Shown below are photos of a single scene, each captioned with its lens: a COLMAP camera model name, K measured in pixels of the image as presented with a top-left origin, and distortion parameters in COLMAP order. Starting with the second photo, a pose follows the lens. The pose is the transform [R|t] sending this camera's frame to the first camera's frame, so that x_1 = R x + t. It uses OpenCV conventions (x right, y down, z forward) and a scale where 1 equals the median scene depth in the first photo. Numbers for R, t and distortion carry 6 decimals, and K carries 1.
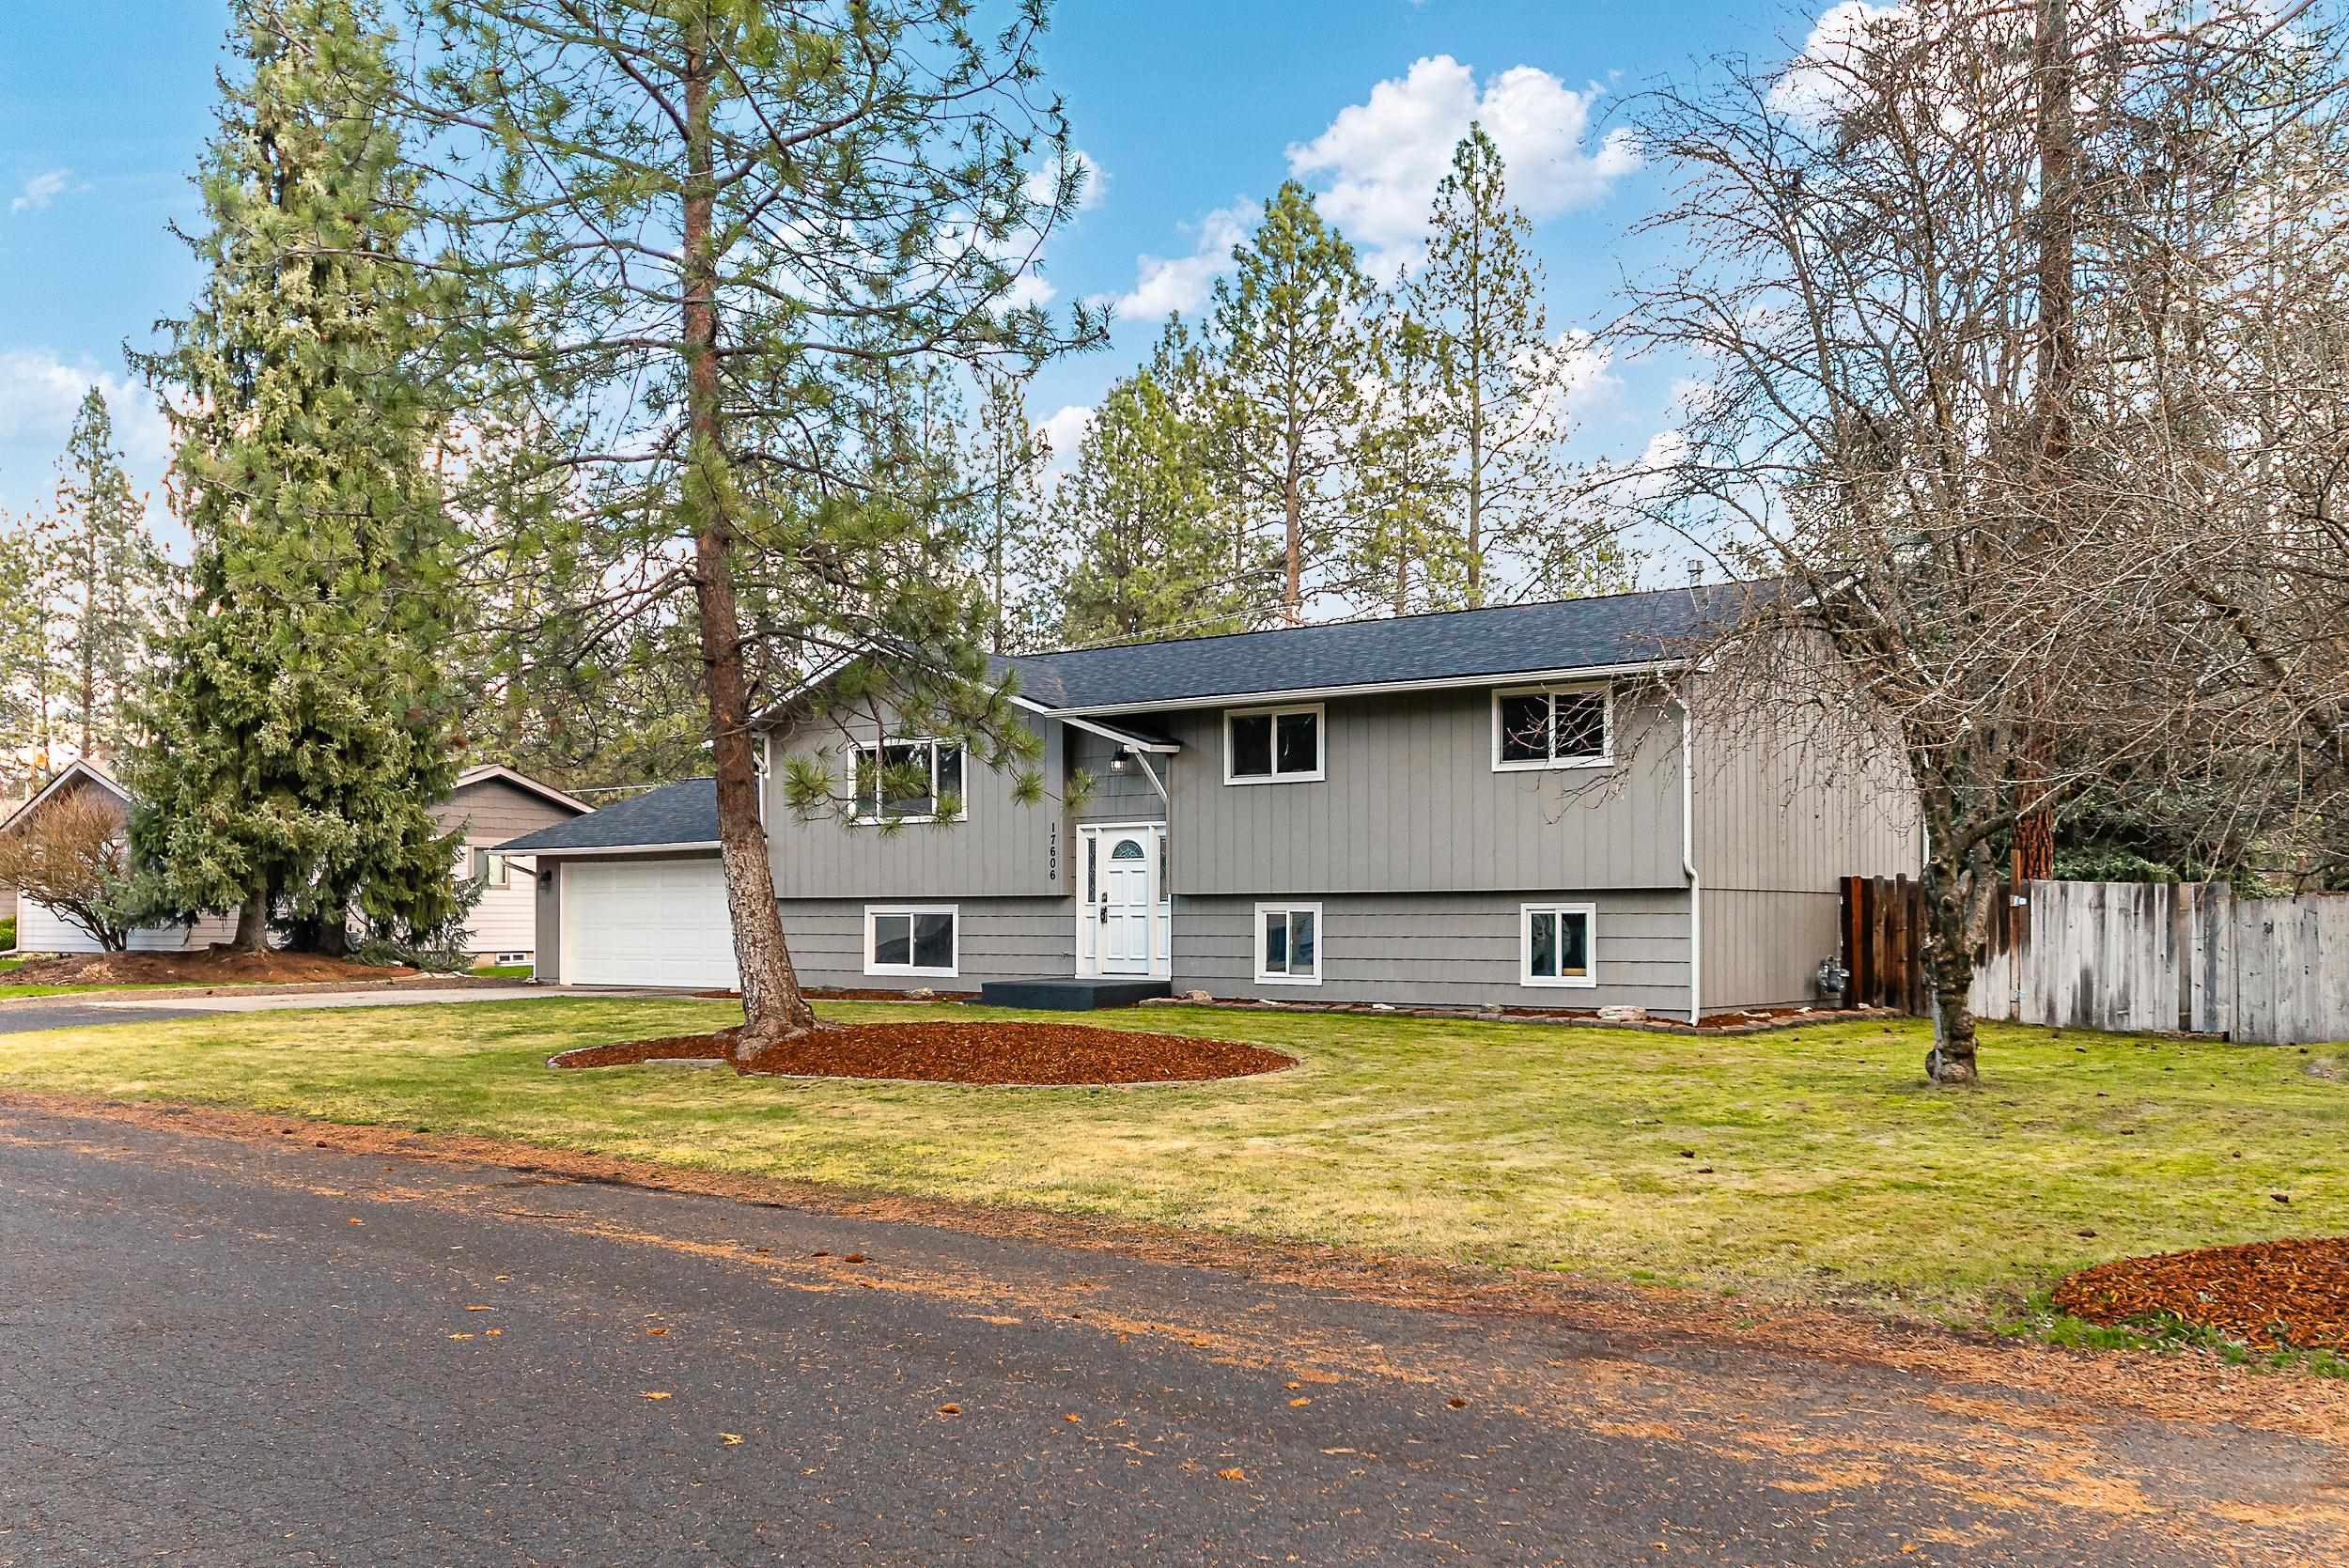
lens RADIAL K [[2133.9, 0, 1146.0], [0, 2133.9, 904.7], [0, 0, 1]] dist [-0.002879, -0.001037]
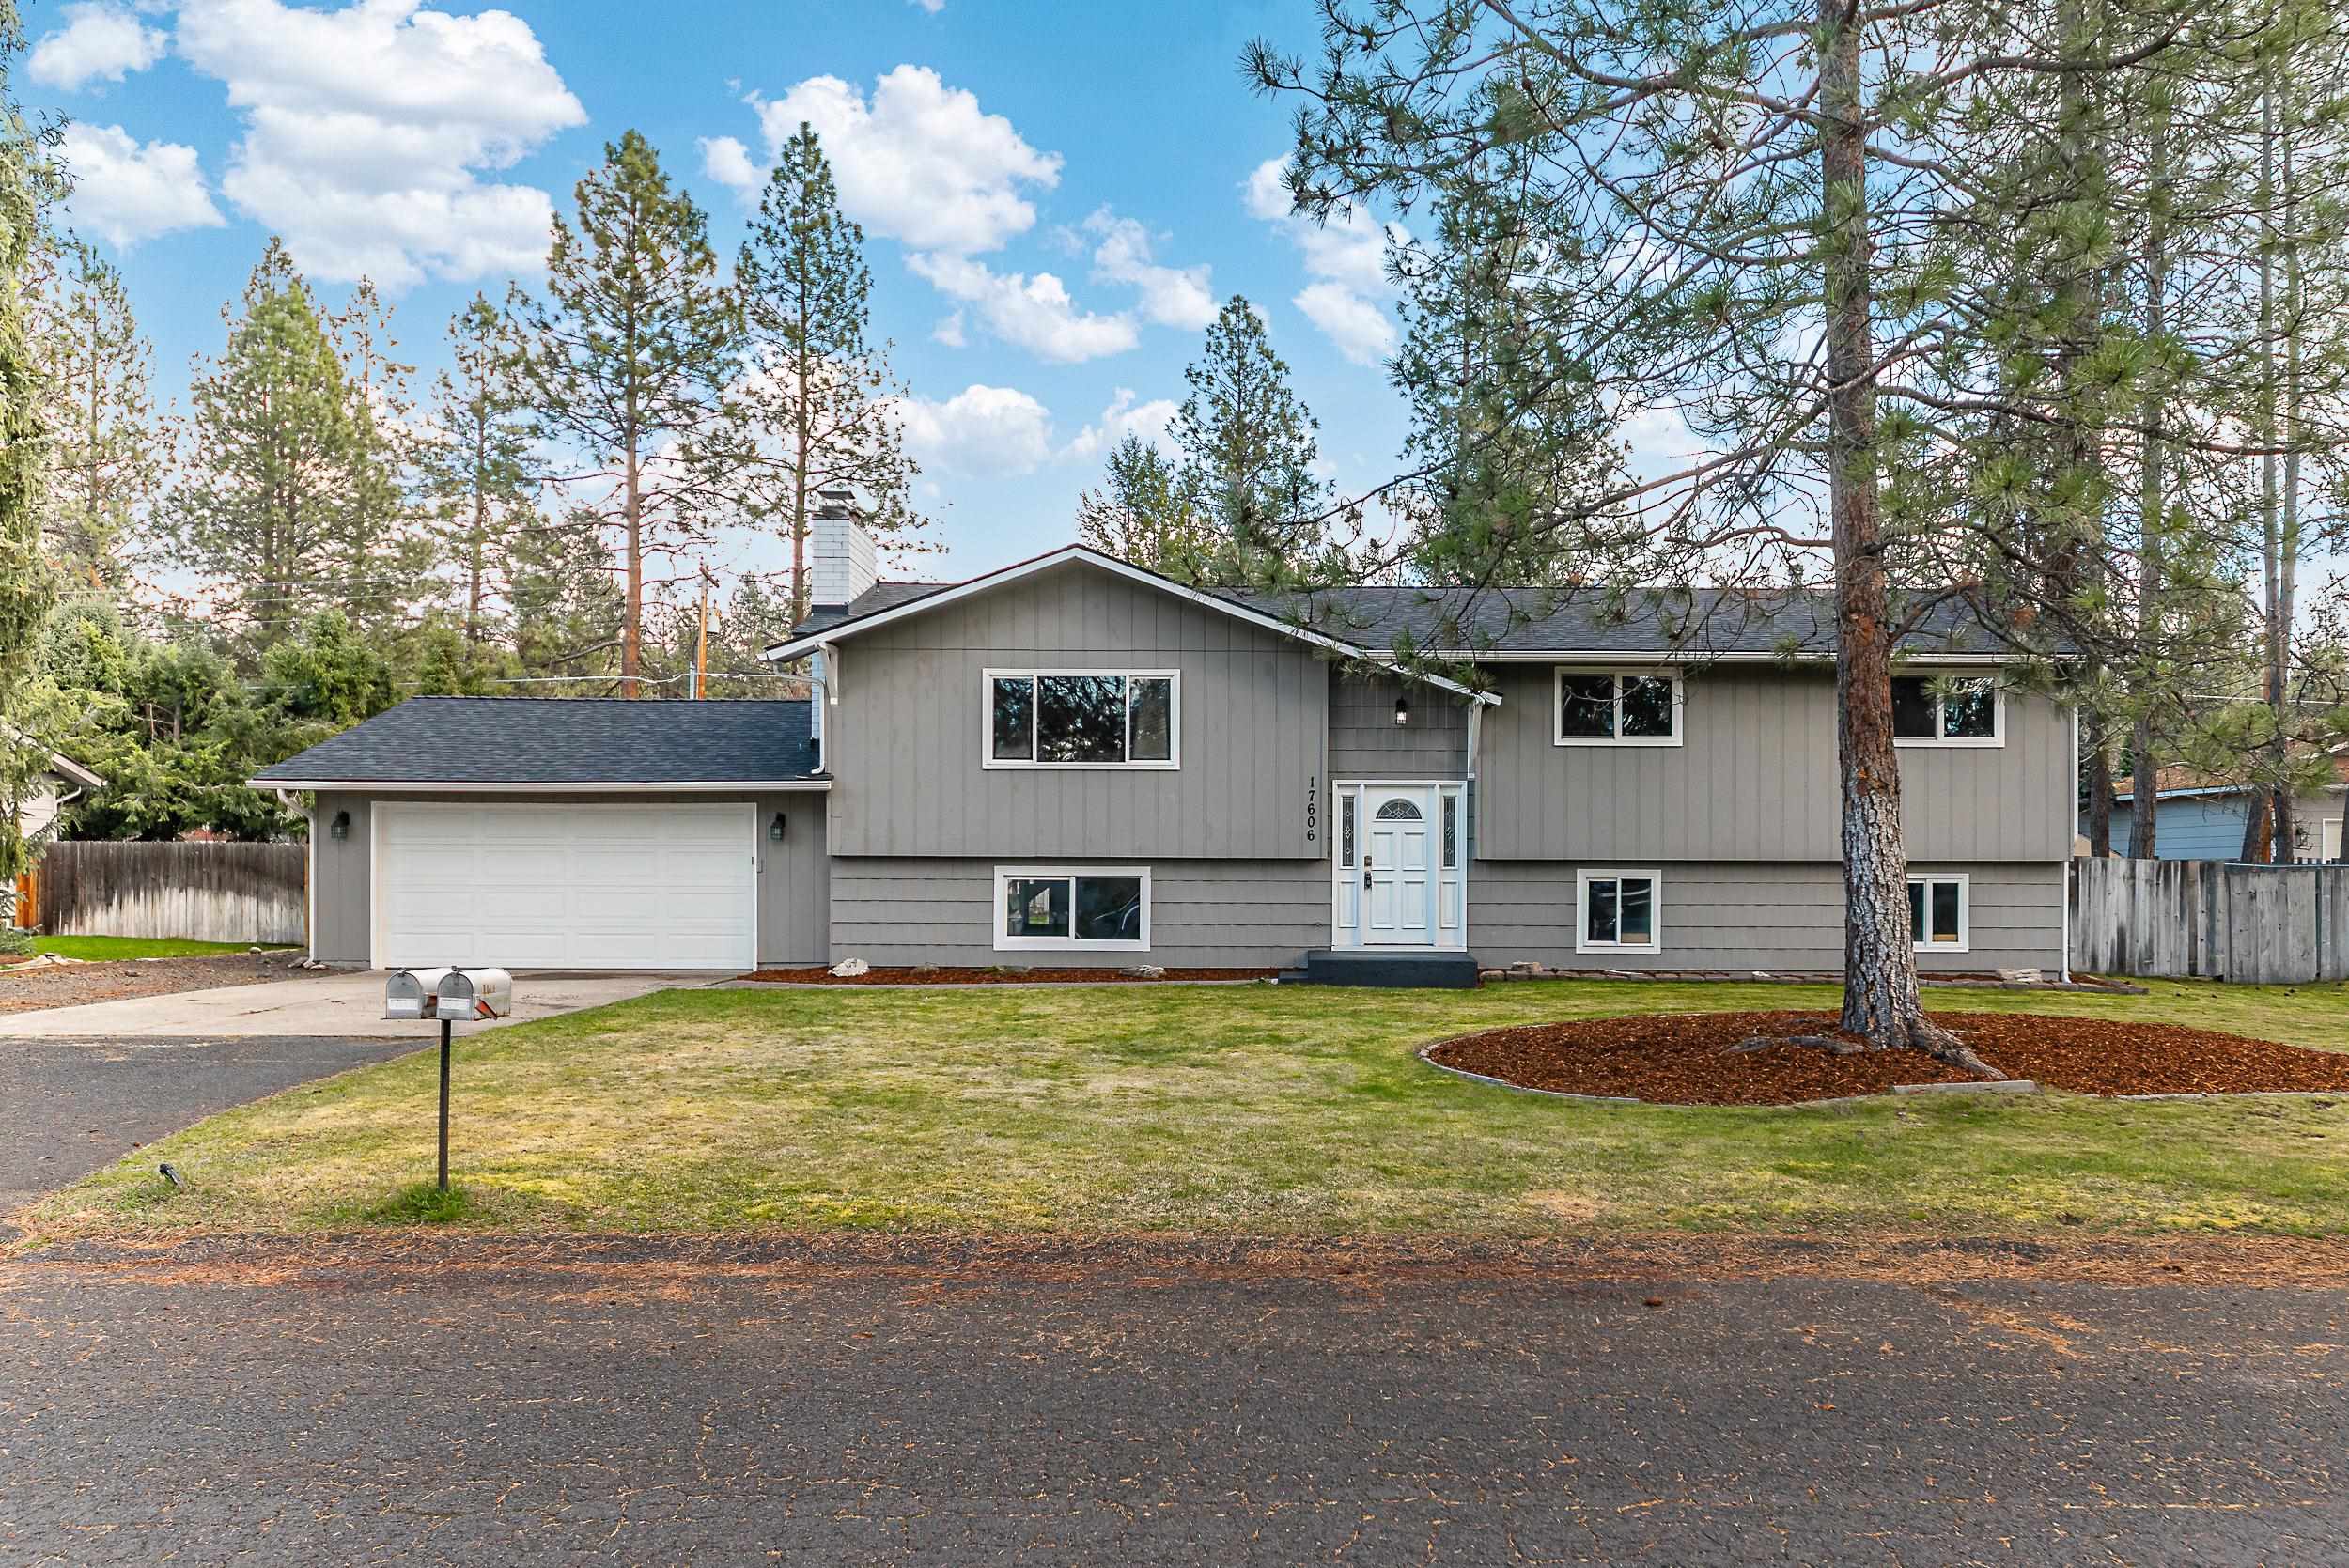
lens RADIAL K [[1764.8, 0, 1239.1], [0, 1764.8, 867.3], [0, 0, 1]] dist [0.000243, 0.000922]
pose [[0.784485, 0.008026, 0.620095, -0.562038], [-0.009500, 0.999954, -0.000924, 0.000434], [-0.620075, -0.005166, 0.784526, 0.469568]]
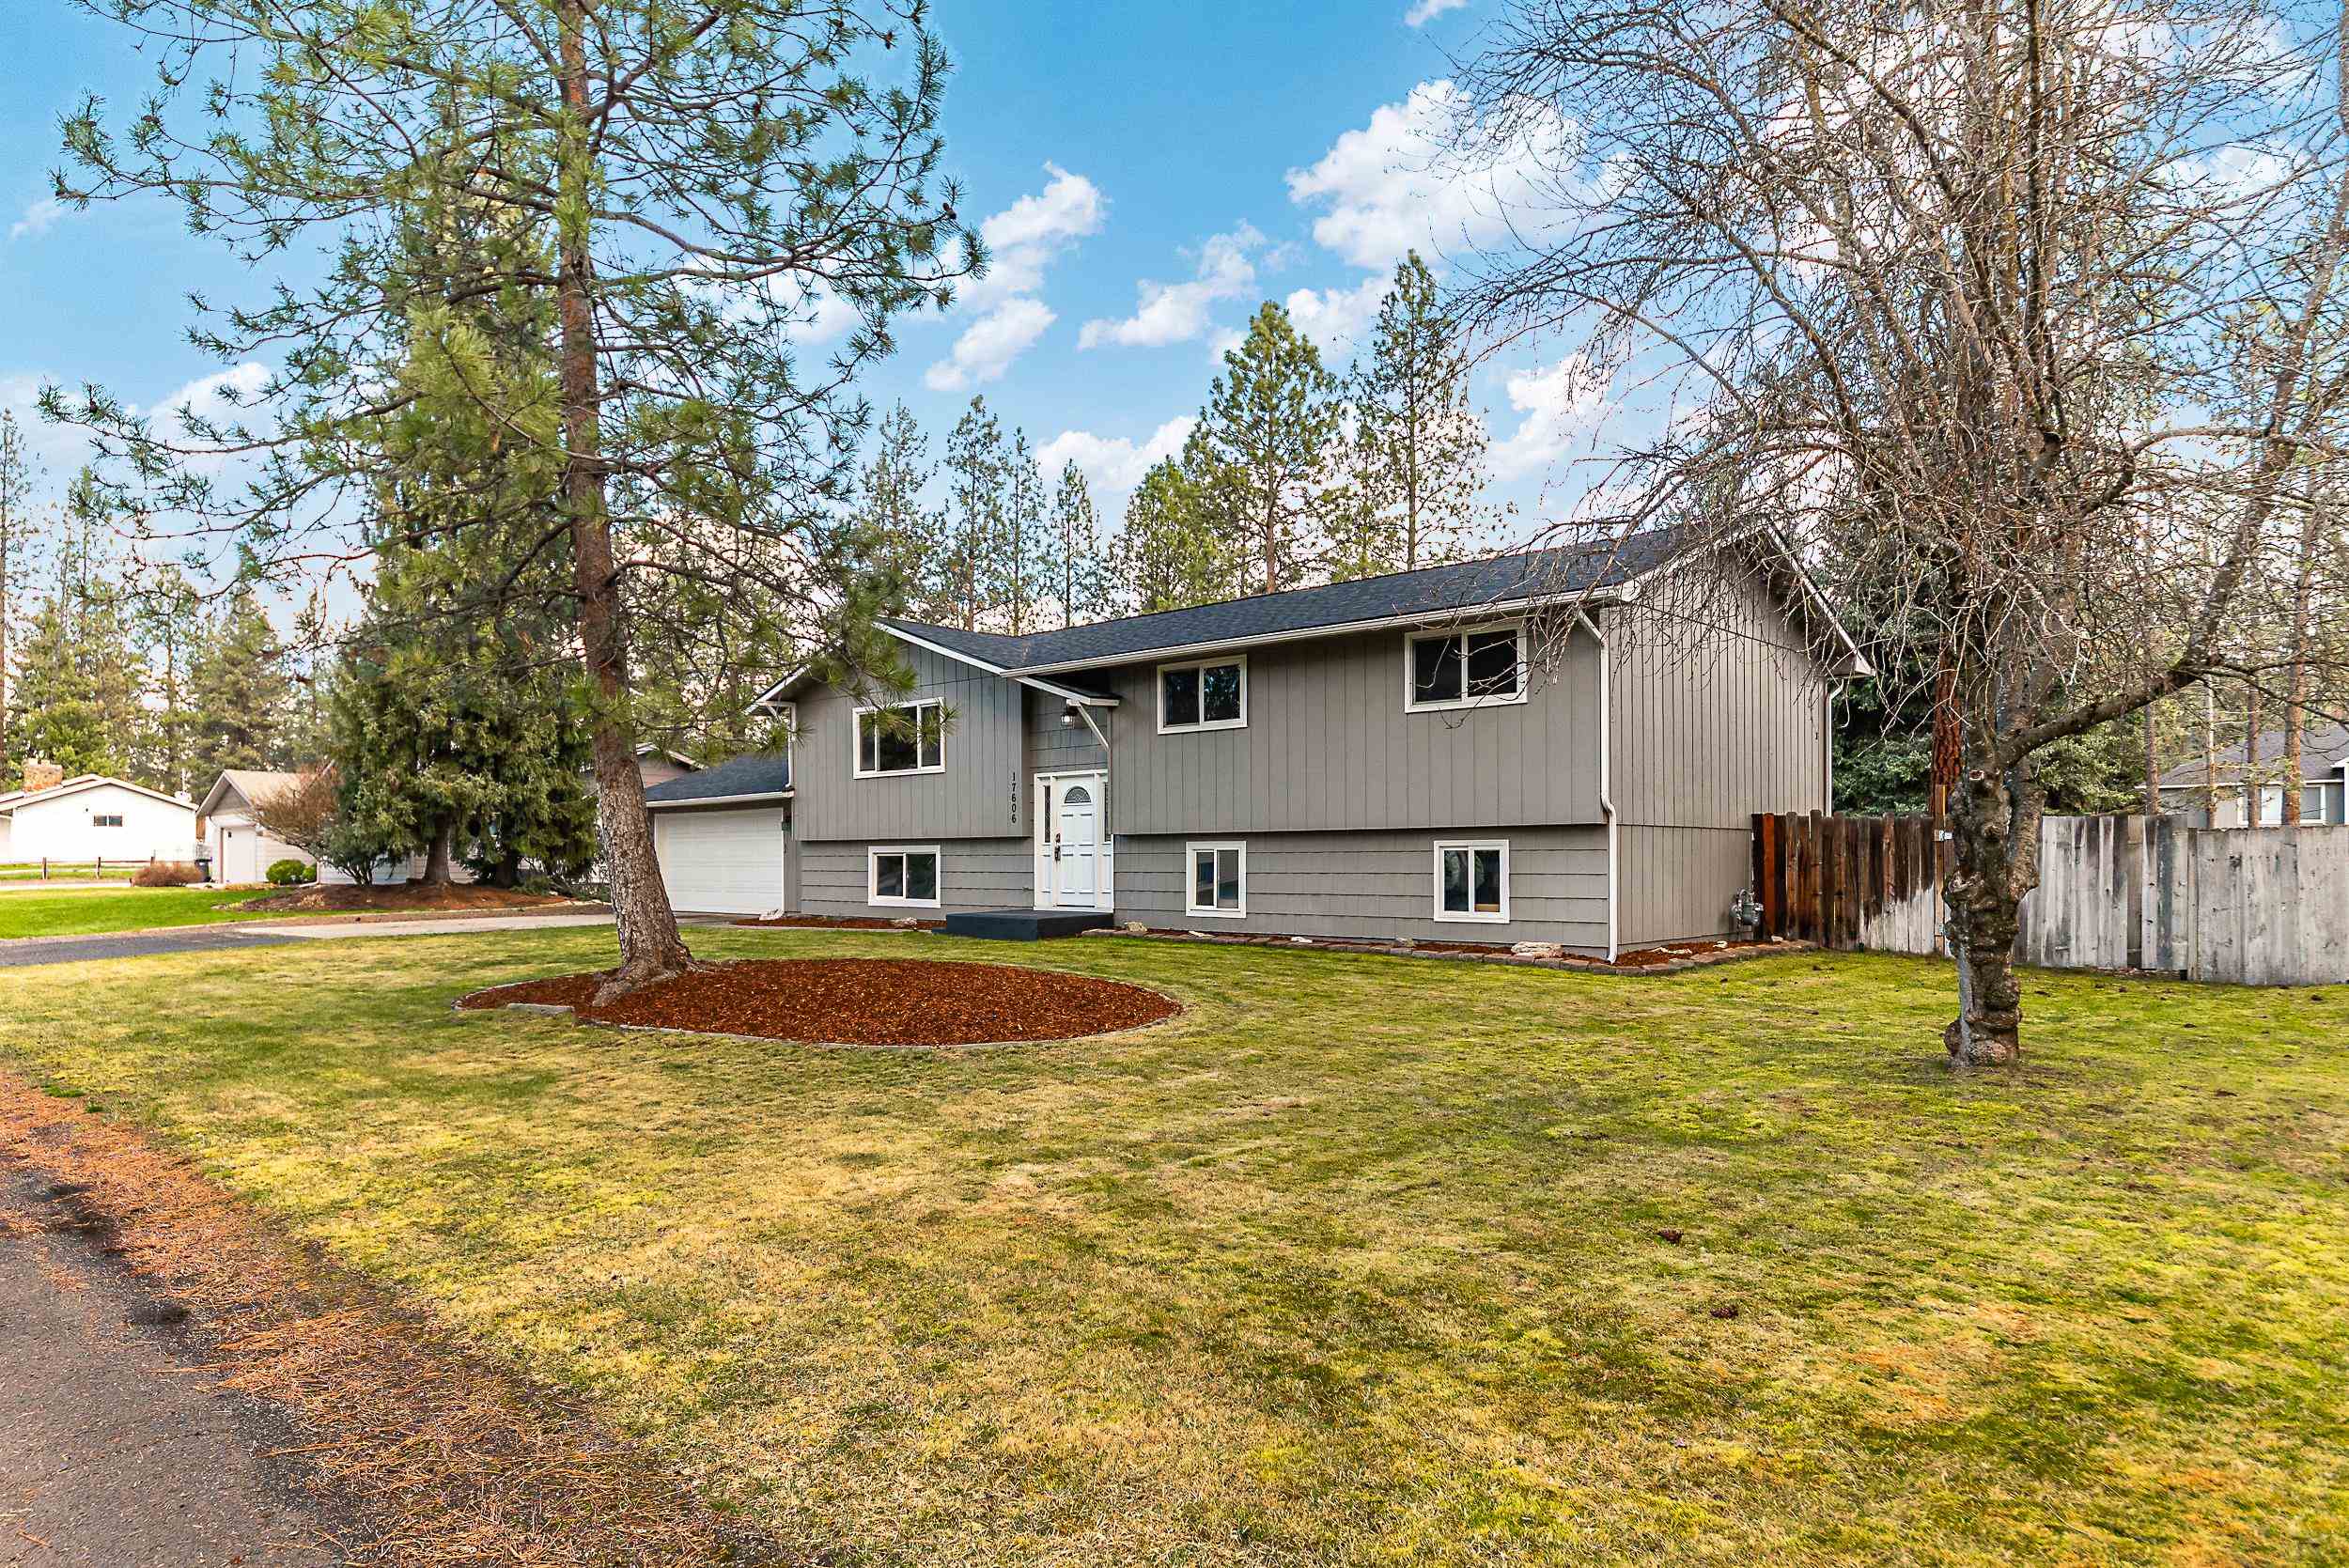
lens RADIAL K [[1407.0, 0, 1037.2], [0, 1407.0, 865.0], [0, 0, 1]] dist [-0.001705, -0.002822]
pose [[0.993531, -0.003558, -0.113504, 0.057015], [0.005011, 0.999909, 0.012515, 0.001527], [0.113449, -0.013003, 0.993459, 0.277561]]
